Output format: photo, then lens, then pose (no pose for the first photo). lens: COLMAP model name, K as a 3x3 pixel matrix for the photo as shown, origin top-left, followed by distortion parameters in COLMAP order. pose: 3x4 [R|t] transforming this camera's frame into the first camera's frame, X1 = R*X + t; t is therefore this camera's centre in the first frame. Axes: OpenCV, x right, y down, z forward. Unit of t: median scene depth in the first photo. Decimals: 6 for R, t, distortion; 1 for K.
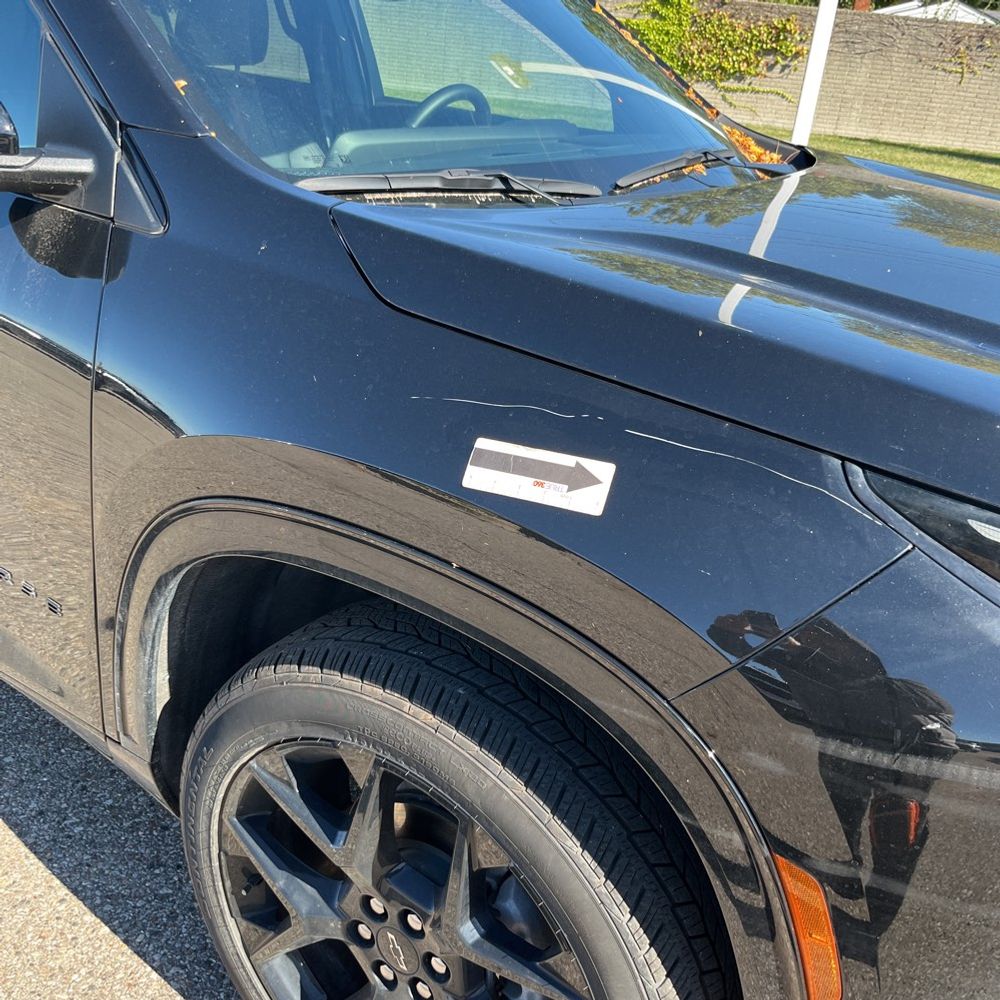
lens RADIAL K [[1018.5, 0, 504.9], [0, 1018.5, 497.8], [0, 0, 1]] dist [0.015187, 0.000000]
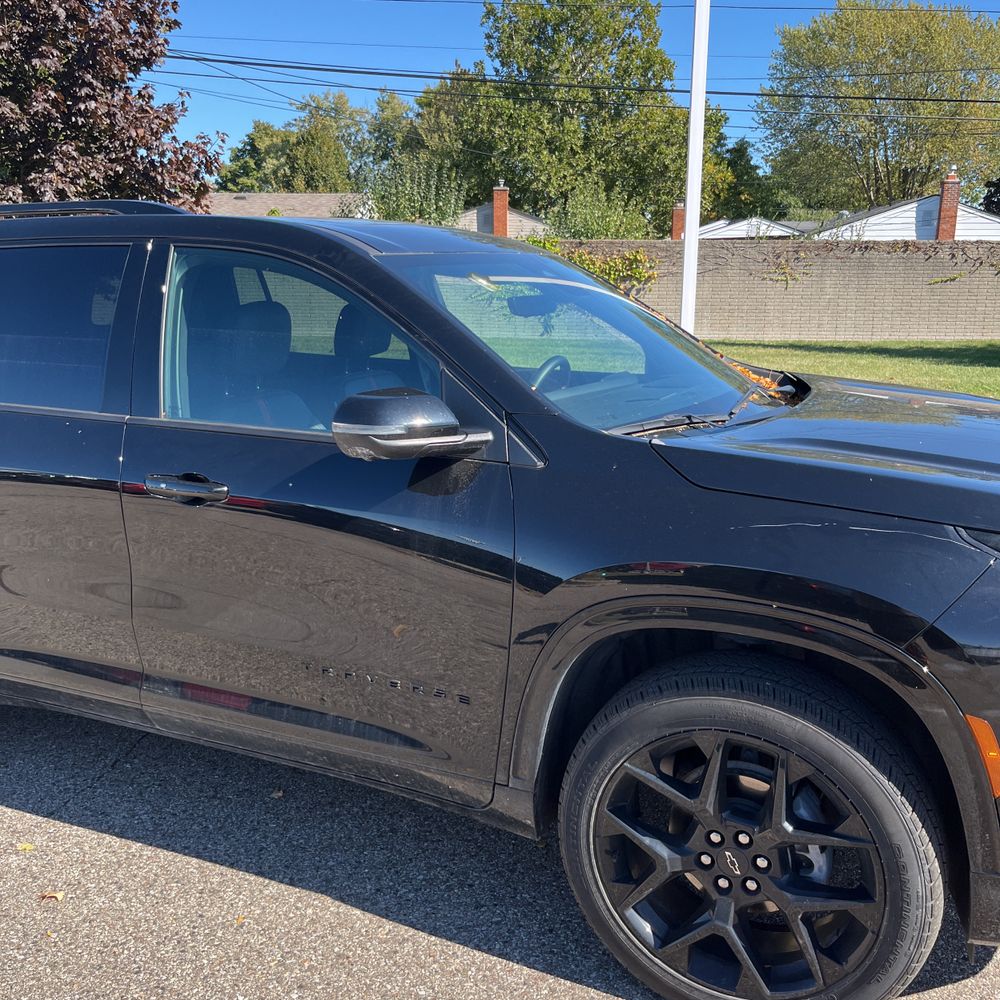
lens RADIAL K [[1018.5, 0, 507.7], [0, 1018.5, 490.0], [0, 0, 1]] dist [0.015187, 0.000000]
pose [[0.984671, -0.116812, 0.129530, -0.551627], [0.141354, 0.969493, -0.200254, 0.118483], [-0.102186, 0.215494, 0.971144, -0.652765]]
